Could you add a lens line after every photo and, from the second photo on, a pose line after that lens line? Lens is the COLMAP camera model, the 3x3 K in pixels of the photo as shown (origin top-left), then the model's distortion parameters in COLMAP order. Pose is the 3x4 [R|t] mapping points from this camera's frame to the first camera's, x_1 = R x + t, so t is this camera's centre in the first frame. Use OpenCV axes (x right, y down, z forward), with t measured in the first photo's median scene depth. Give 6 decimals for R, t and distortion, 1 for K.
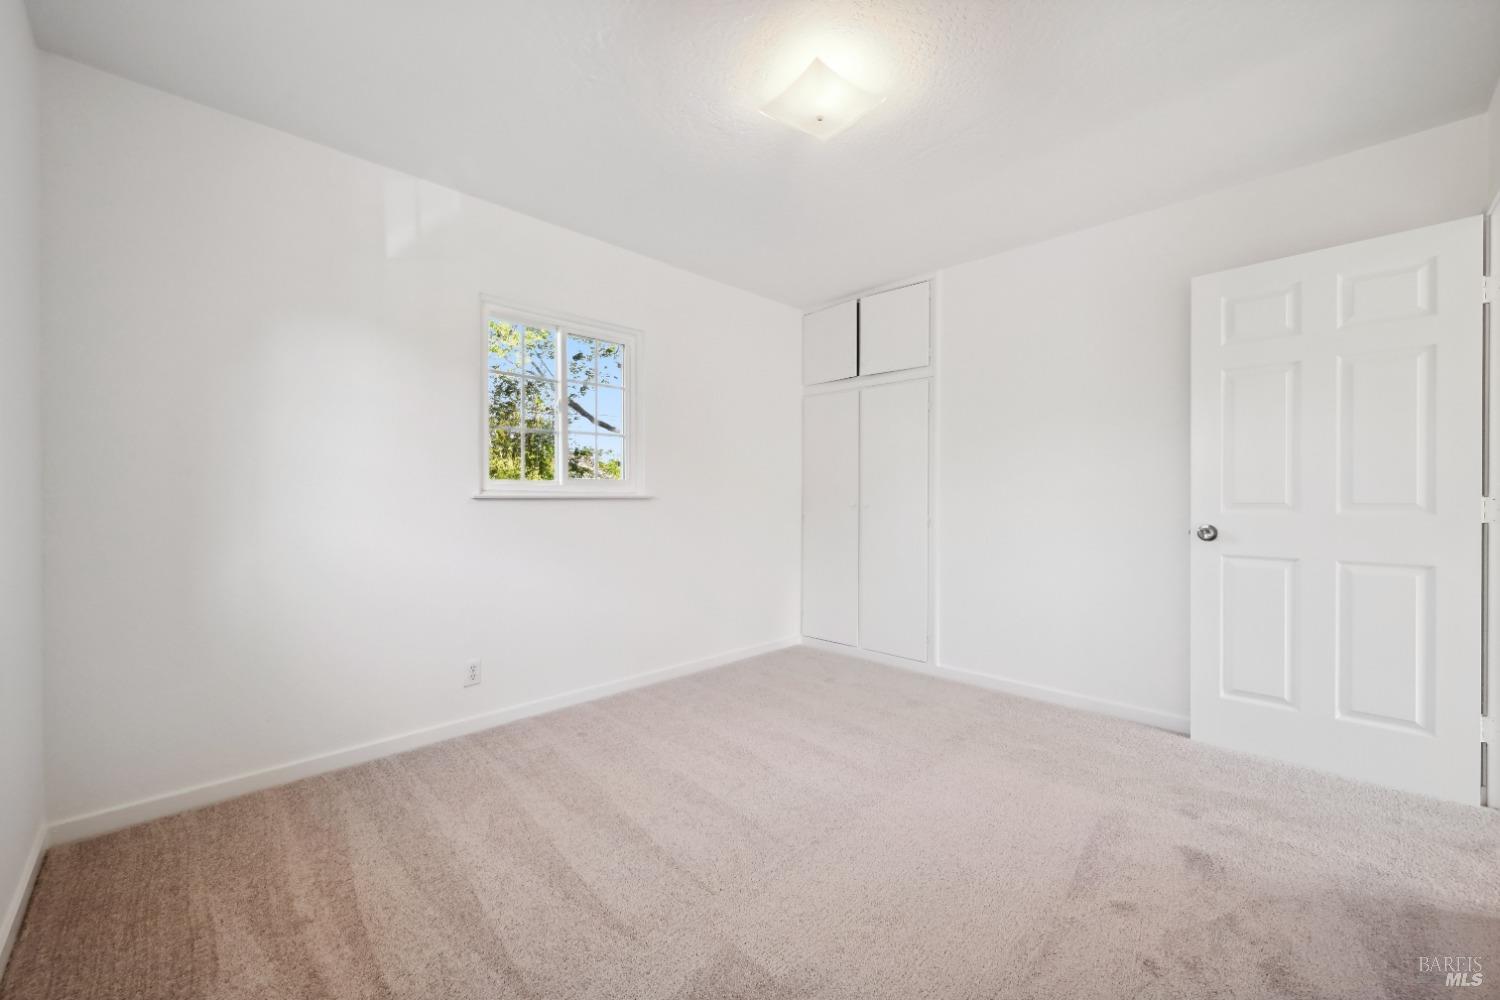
lens RADIAL K [[591.5, 0, 750.7], [0, 591.5, 502.6], [0, 0, 1]] dist [-0.000963, 0.000233]
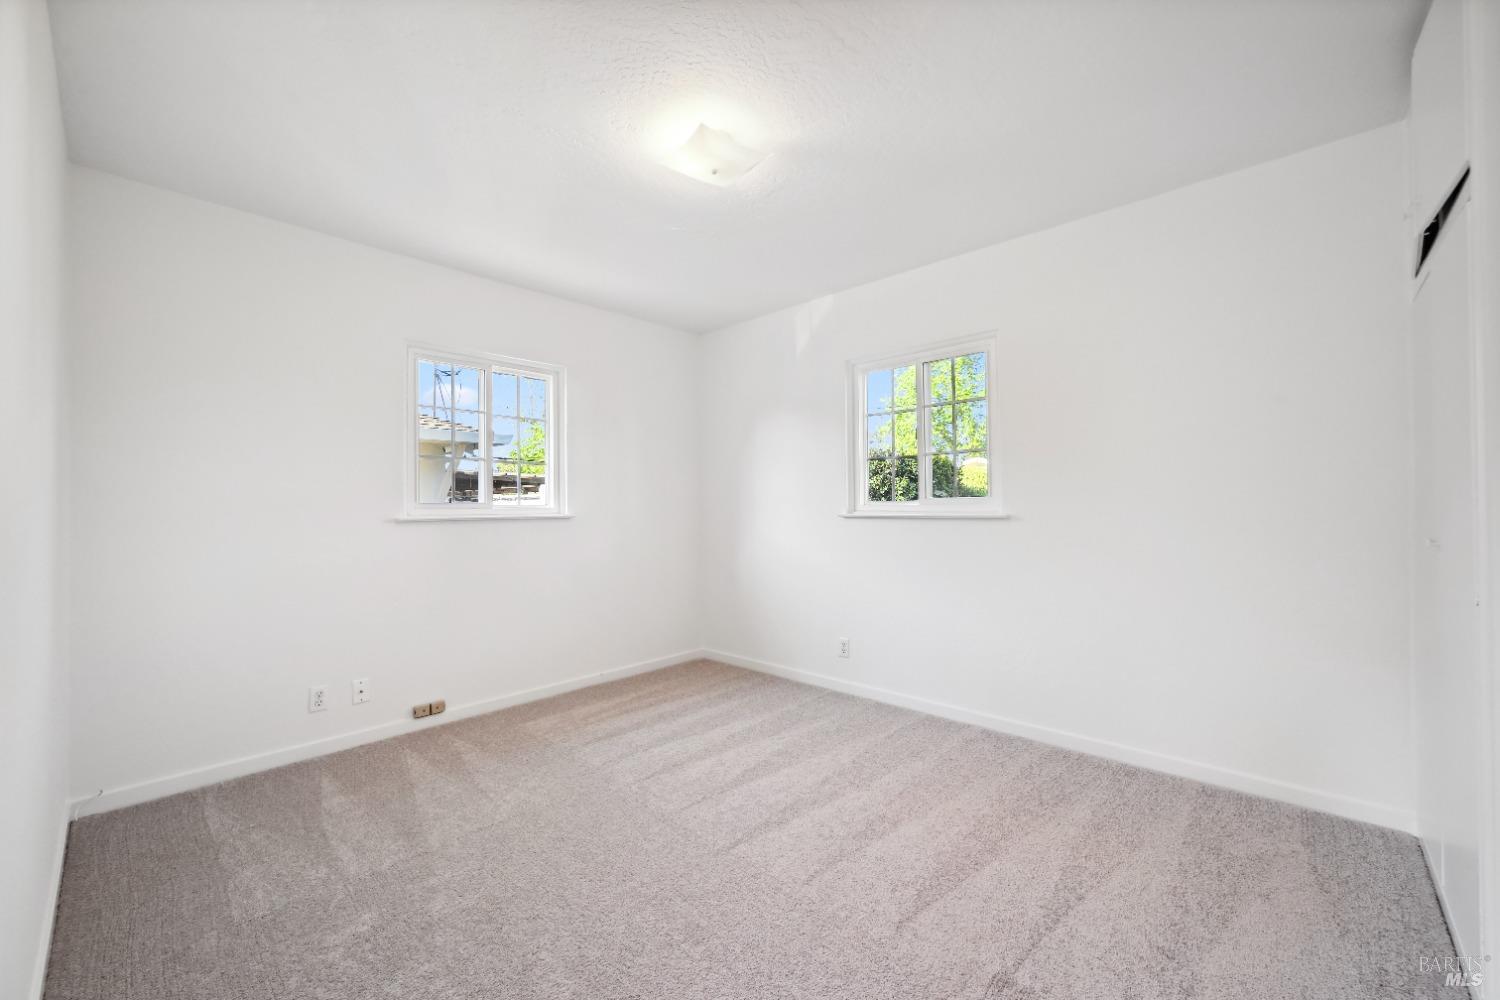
lens RADIAL K [[591.5, 0, 747.8], [0, 591.5, 510.9], [0, 0, 1]] dist [-0.000963, 0.000233]
pose [[0.037719, 0.005787, -0.999272, 0.839923], [-0.002173, 0.999981, 0.005709, -0.027155], [0.999286, 0.001956, 0.037730, 0.721547]]
